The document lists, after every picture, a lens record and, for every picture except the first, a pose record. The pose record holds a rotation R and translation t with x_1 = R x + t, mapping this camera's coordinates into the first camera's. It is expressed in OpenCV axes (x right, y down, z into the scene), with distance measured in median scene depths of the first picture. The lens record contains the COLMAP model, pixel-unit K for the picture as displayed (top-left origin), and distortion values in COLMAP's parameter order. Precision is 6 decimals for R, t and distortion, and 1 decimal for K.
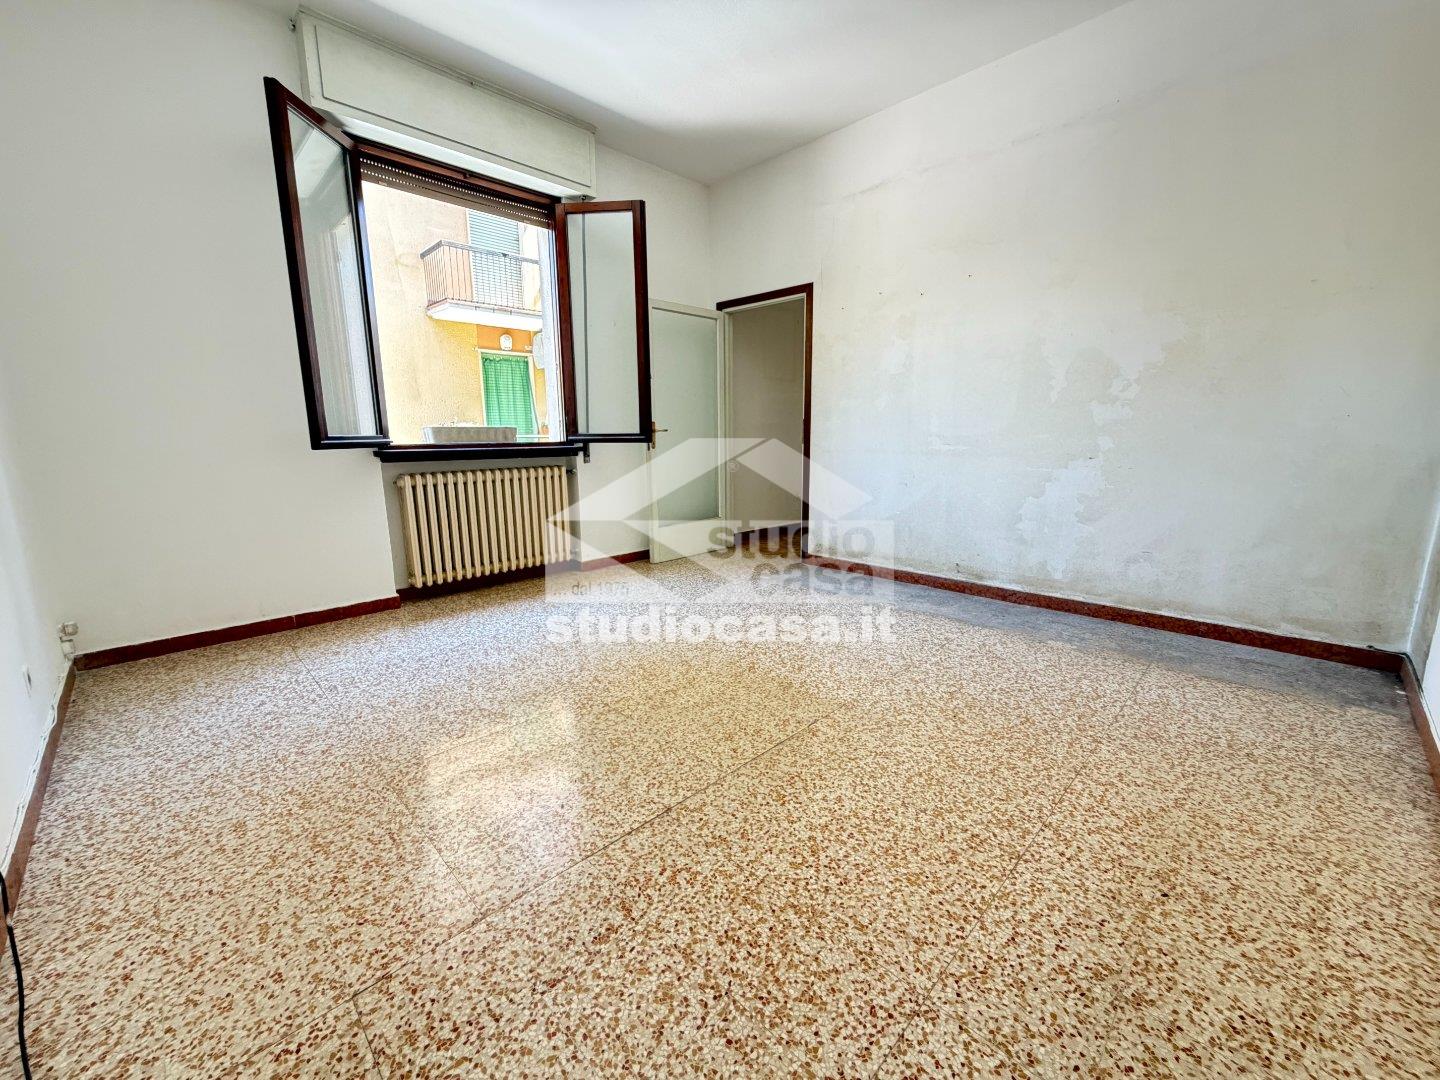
lens RADIAL K [[575.1, 0, 711.2], [0, 575.1, 538.0], [0, 0, 1]] dist [-0.001751, 0.000196]
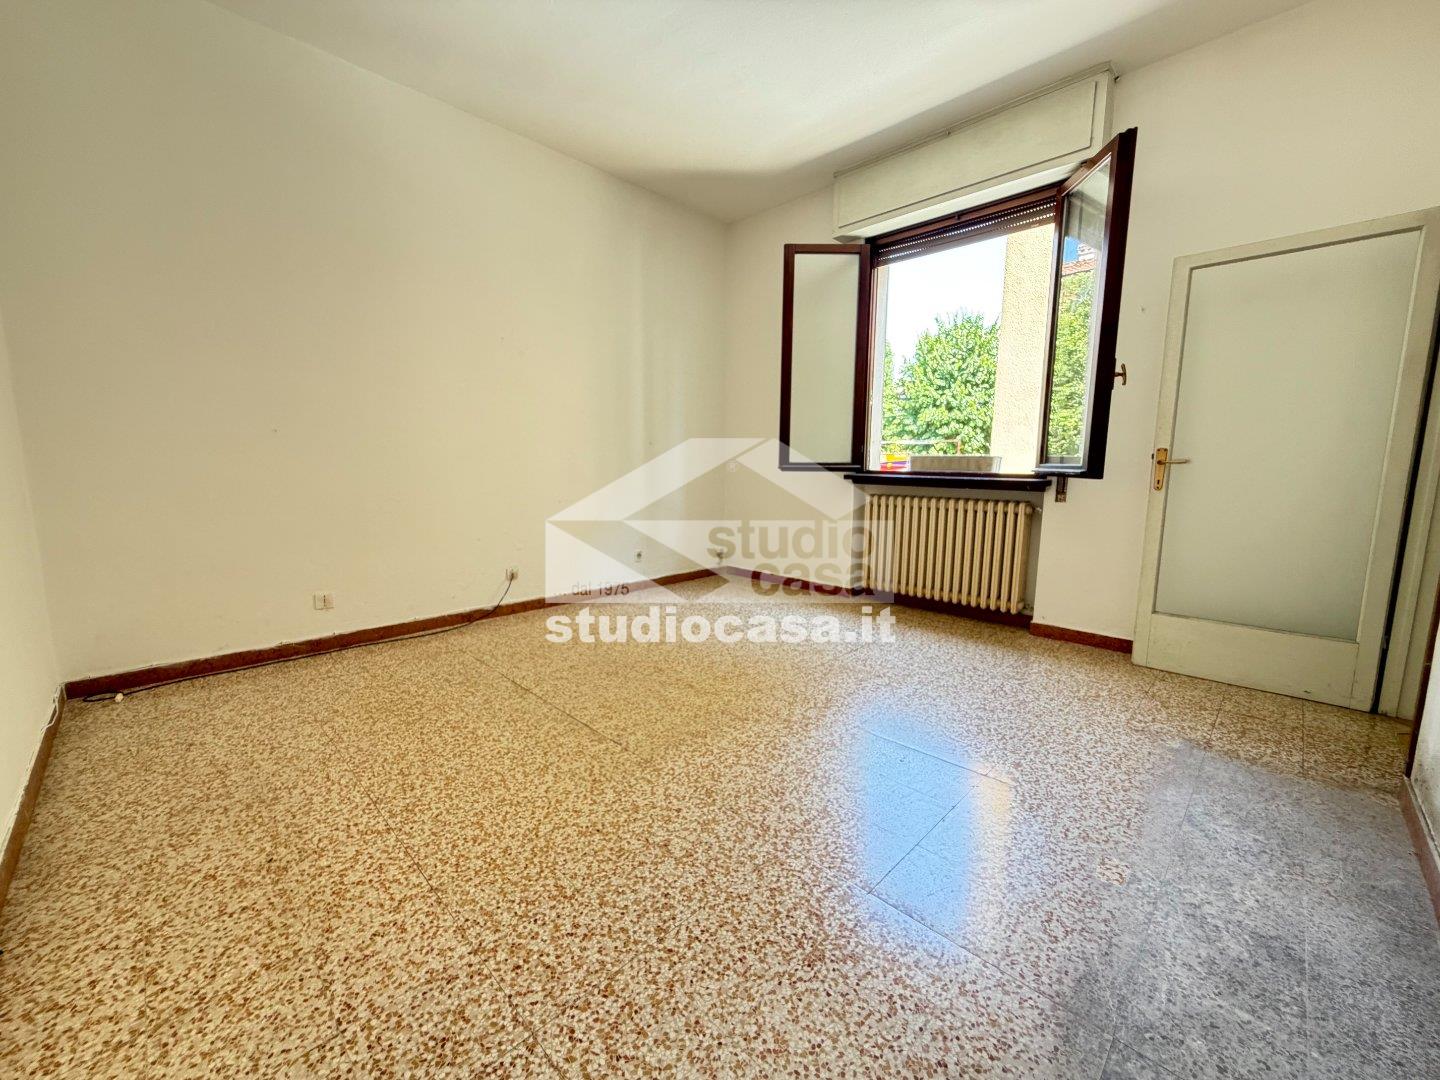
lens RADIAL K [[575.1, 0, 714.8], [0, 575.1, 537.3], [0, 0, 1]] dist [-0.001751, 0.000196]
pose [[0.012030, 0.143475, -0.989581, 0.956209], [-0.186638, 0.972583, 0.138742, -0.179066], [0.982355, 0.183025, 0.038478, 0.884169]]
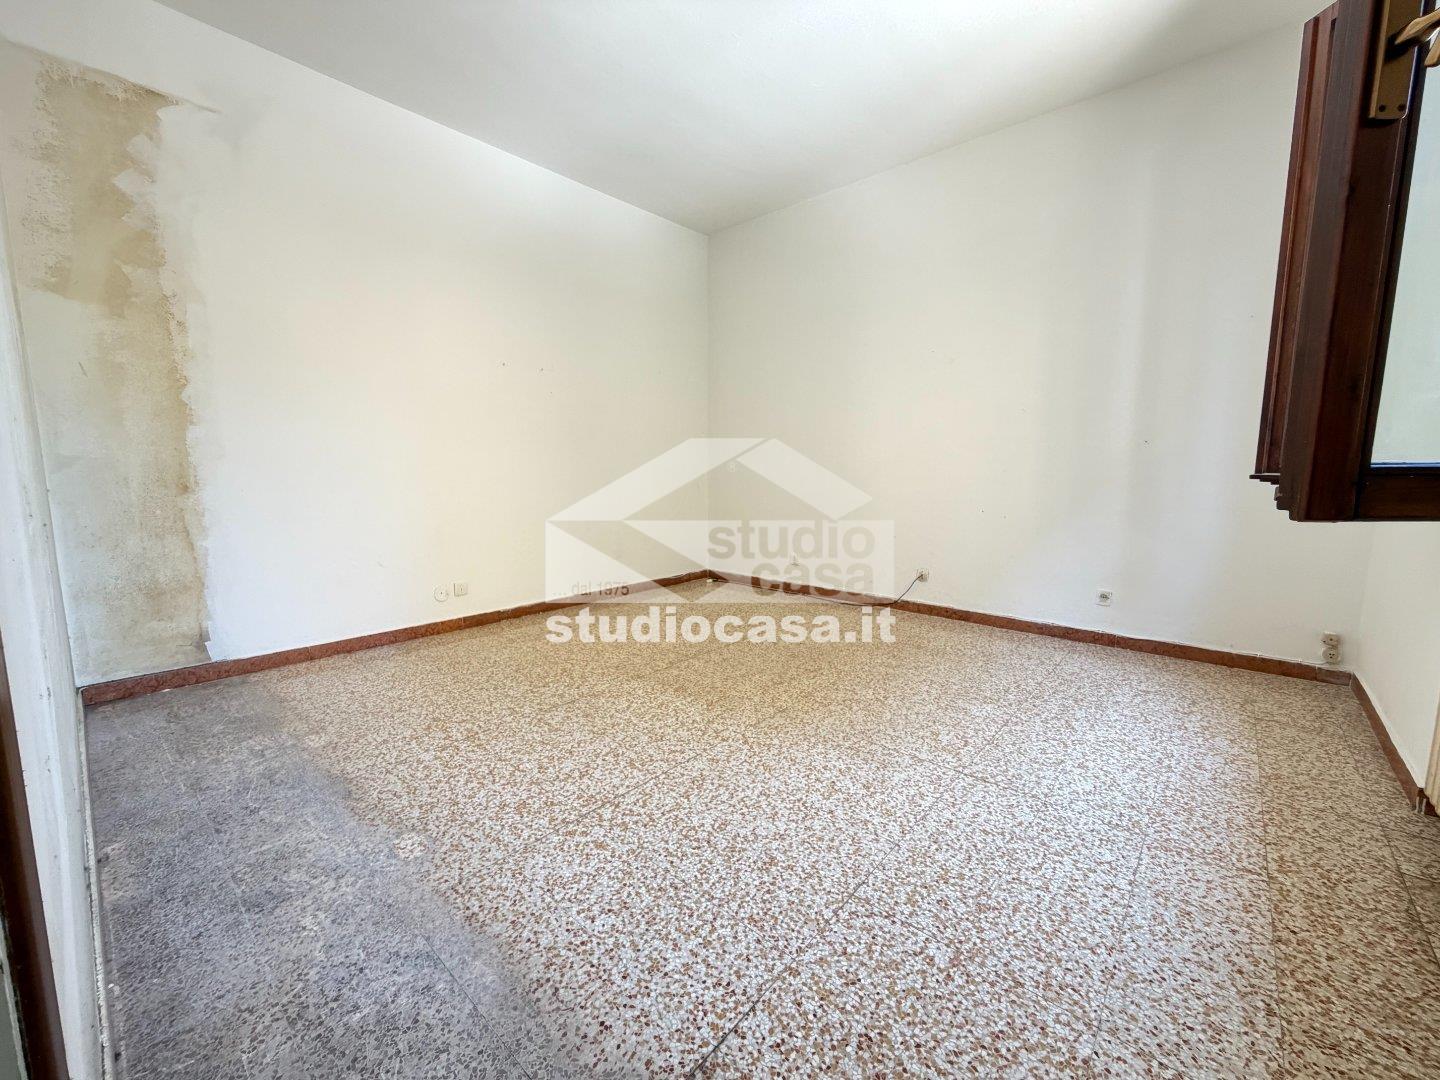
lens RADIAL K [[575.1, 0, 712.9], [0, 575.1, 541.2], [0, 0, 1]] dist [-0.001751, 0.000196]
pose [[-0.997844, 0.018813, -0.062872, 0.124702], [-0.001105, 0.953077, 0.302727, -0.347288], [0.065617, 0.302144, -0.951001, 1.893463]]
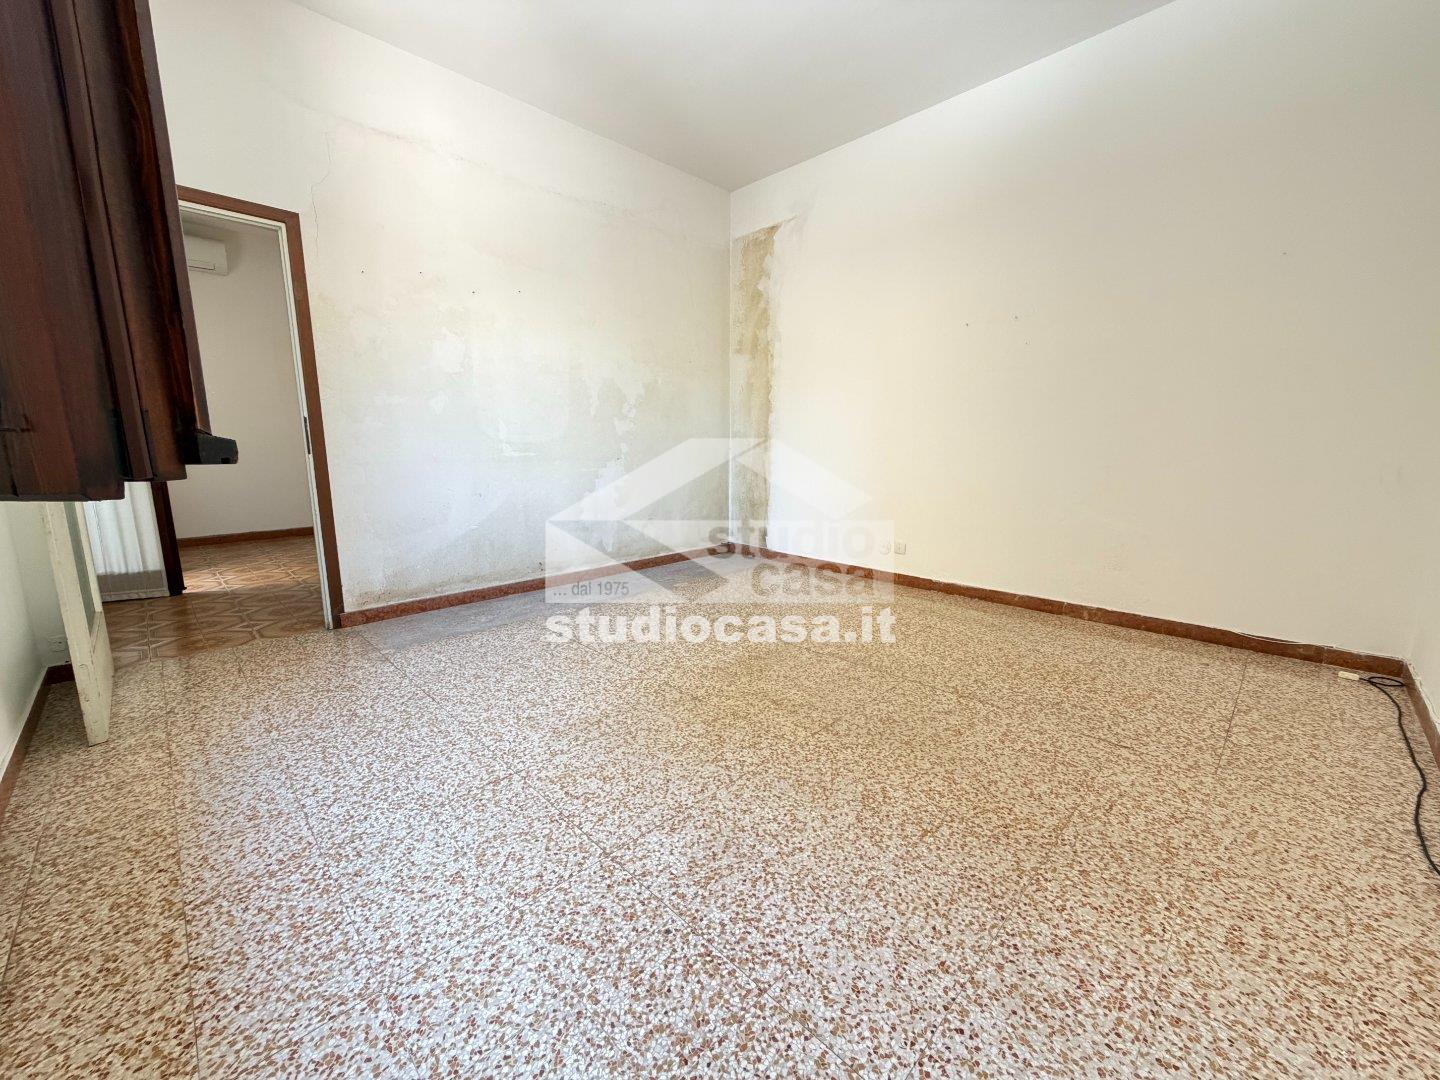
lens RADIAL K [[575.1, 0, 714.9], [0, 575.1, 541.1], [0, 0, 1]] dist [-0.001751, 0.000196]
pose [[-0.003804, -0.161139, 0.986924, -0.908347], [0.181521, 0.970424, 0.159145, -0.154964], [-0.983380, 0.179752, 0.025559, 0.957468]]
